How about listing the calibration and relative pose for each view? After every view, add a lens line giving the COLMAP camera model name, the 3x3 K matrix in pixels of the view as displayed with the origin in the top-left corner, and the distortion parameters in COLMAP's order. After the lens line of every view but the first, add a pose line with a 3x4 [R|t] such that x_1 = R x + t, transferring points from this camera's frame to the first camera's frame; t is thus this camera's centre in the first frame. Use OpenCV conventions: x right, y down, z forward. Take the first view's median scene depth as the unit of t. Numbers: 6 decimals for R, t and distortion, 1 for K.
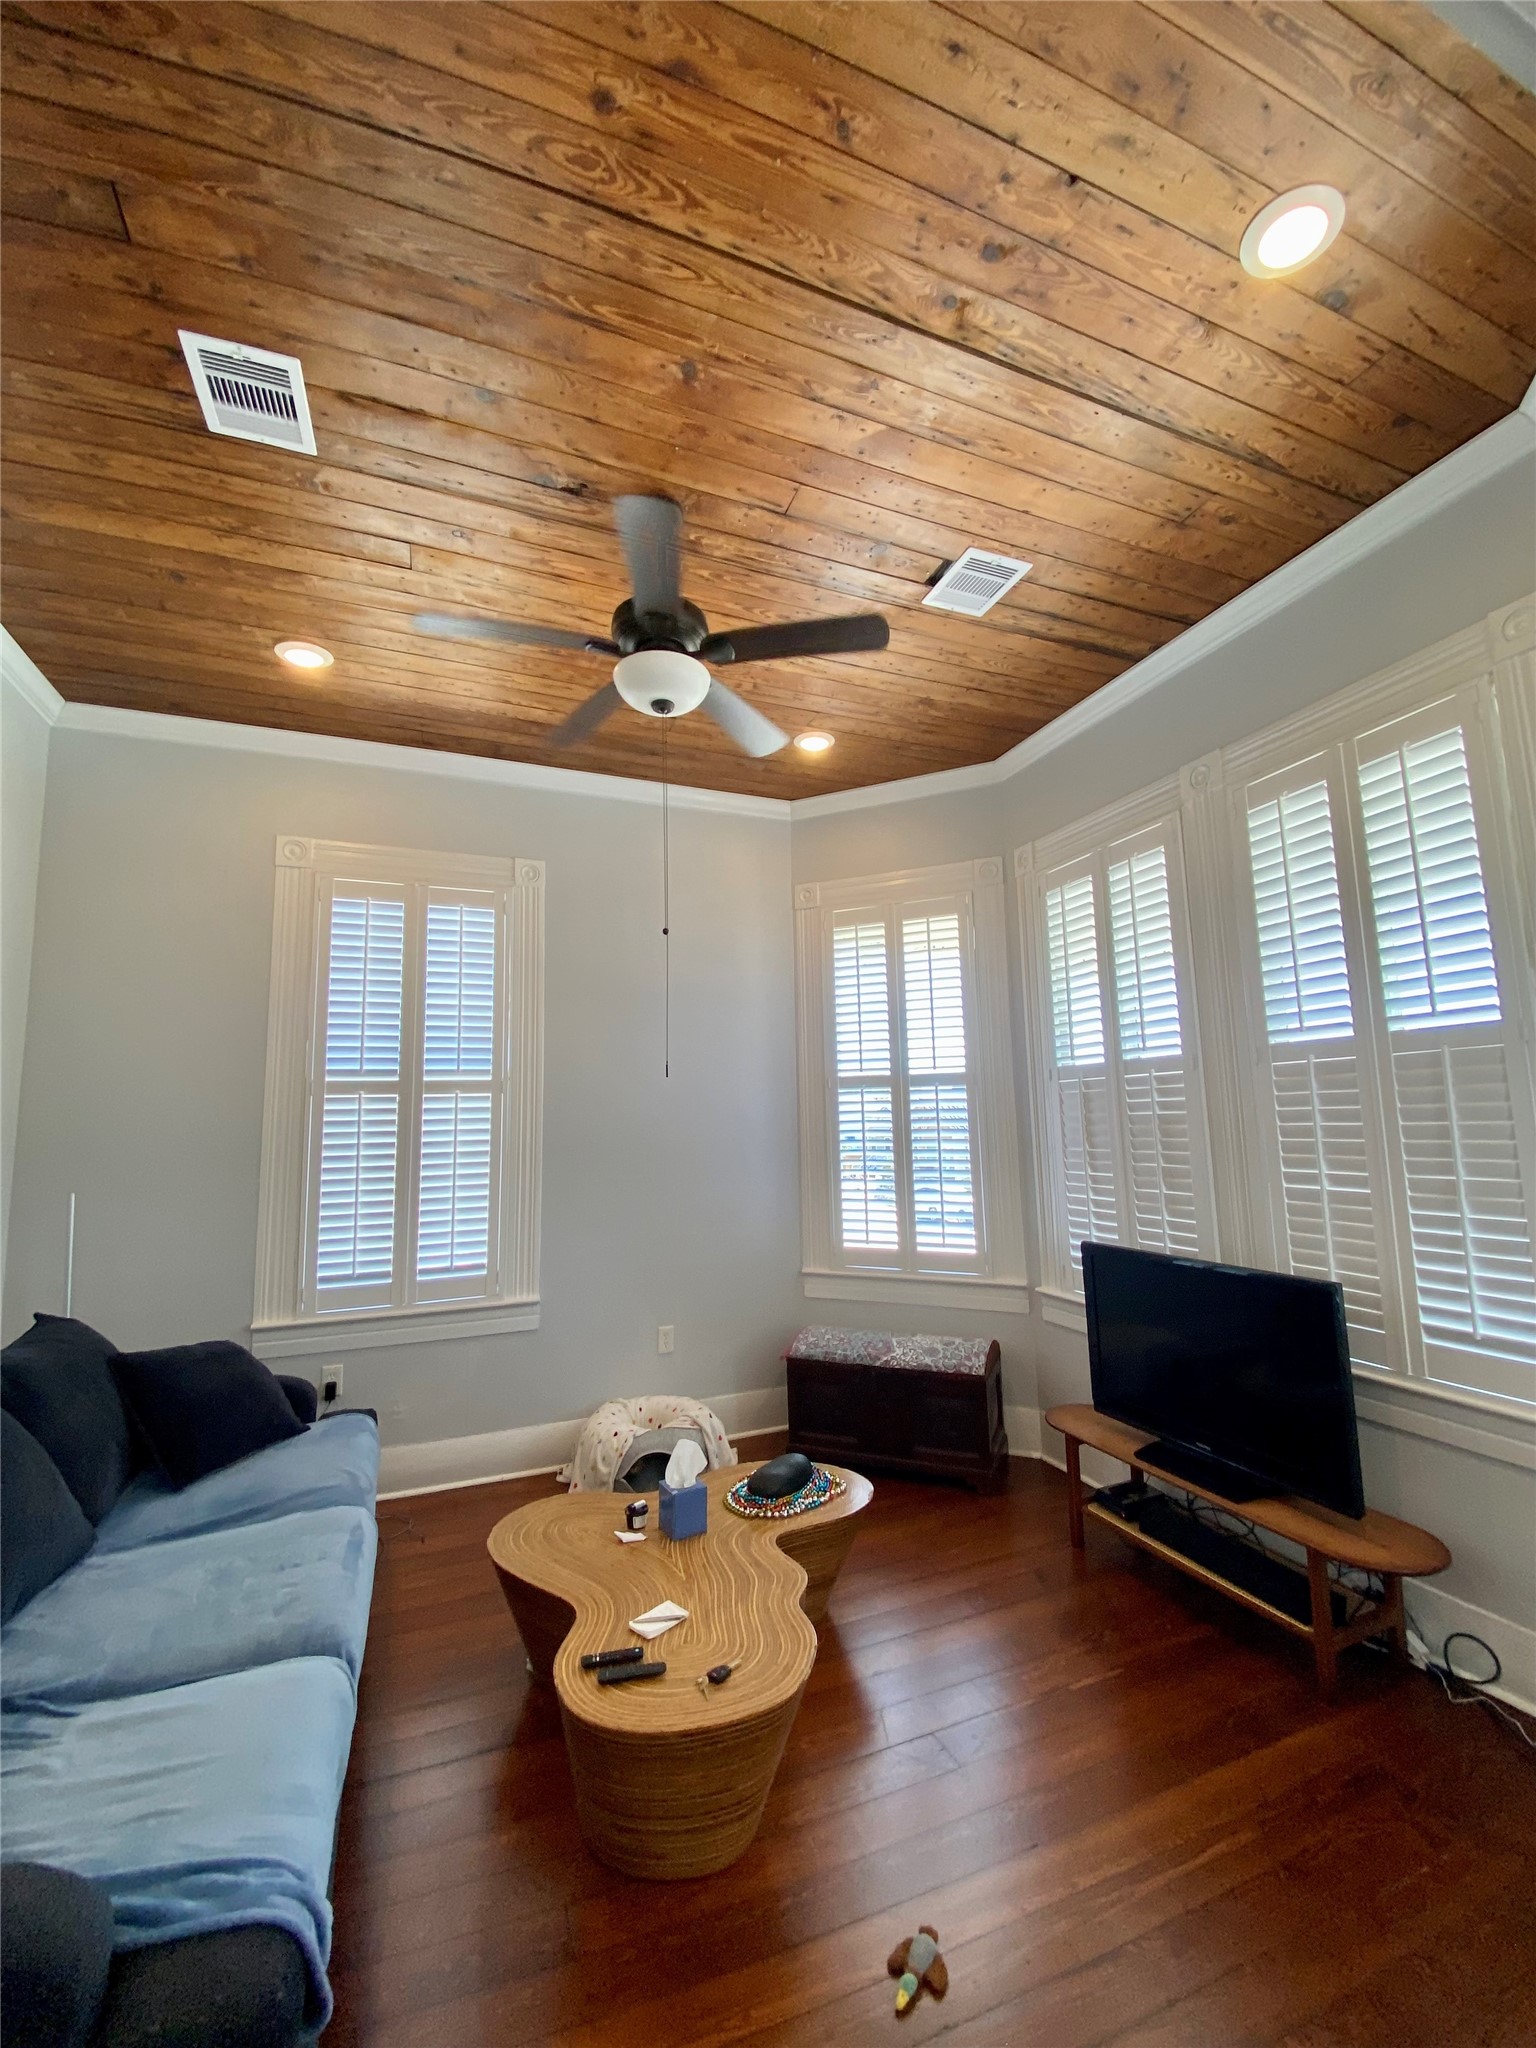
lens RADIAL K [[821.8, 0, 768.0], [0, 821.8, 1024.0], [0, 0, 1]] dist [0.001013, 0.000006]
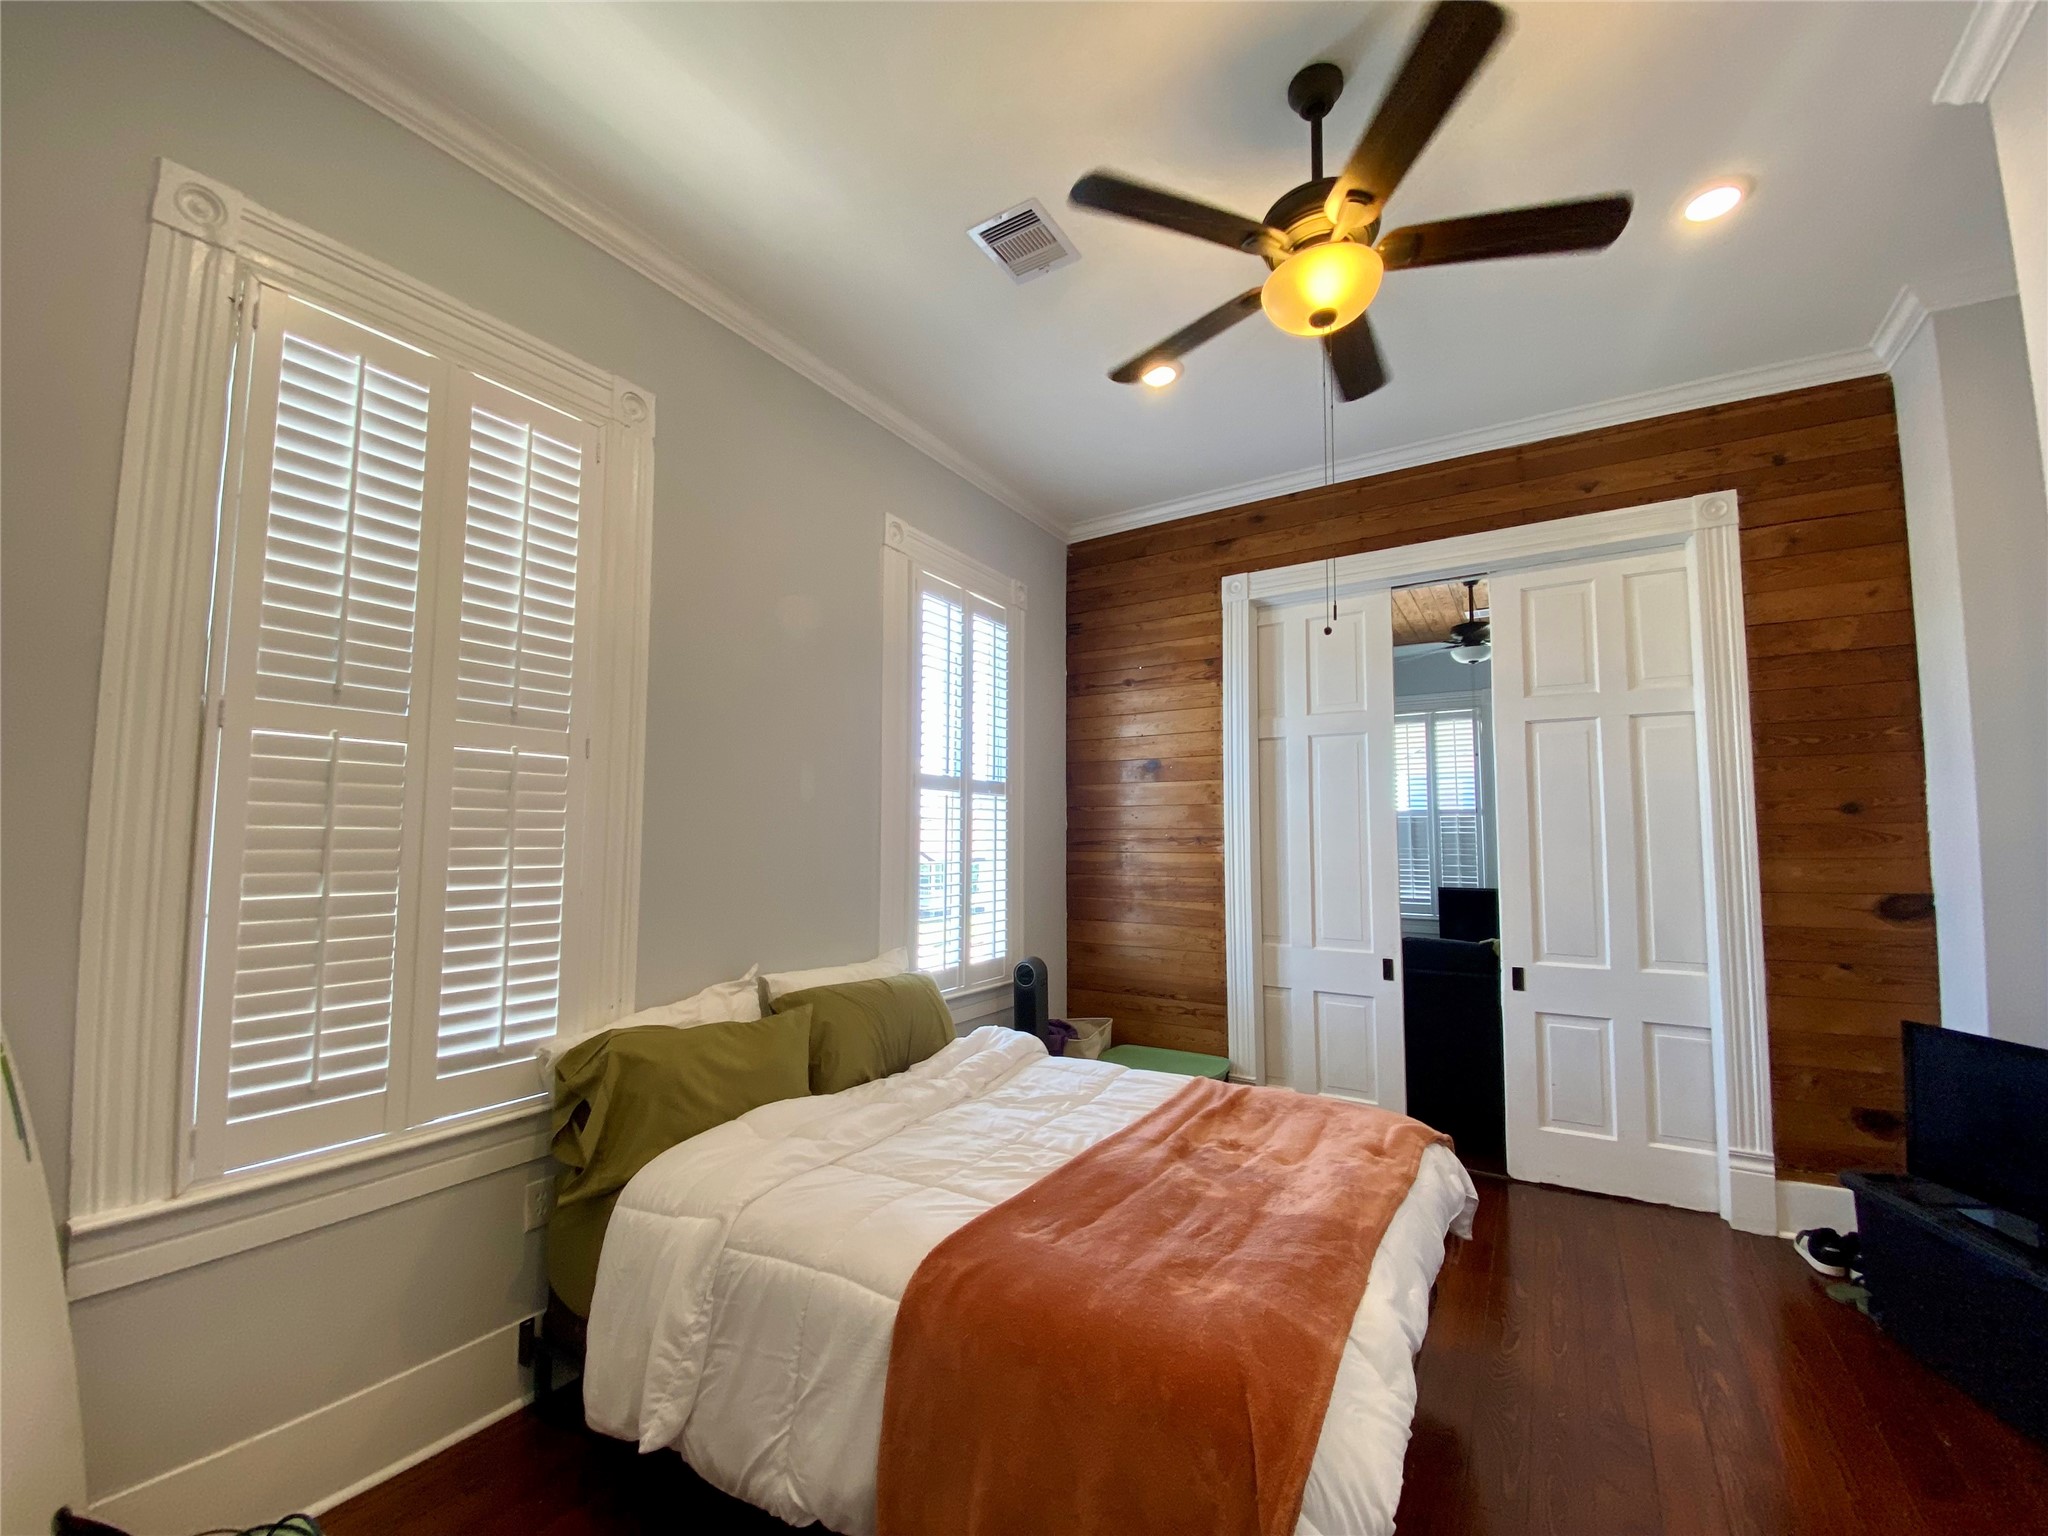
lens RADIAL K [[821.8, 0, 1024.0], [0, 821.8, 768.0], [0, 0, 1]] dist [0.001013, 0.000006]
pose [[-0.134343, 0.091246, 0.986725, -0.769180], [-0.126658, 0.986003, -0.108424, 0.144336], [-0.982807, -0.139543, -0.120905, 1.077788]]
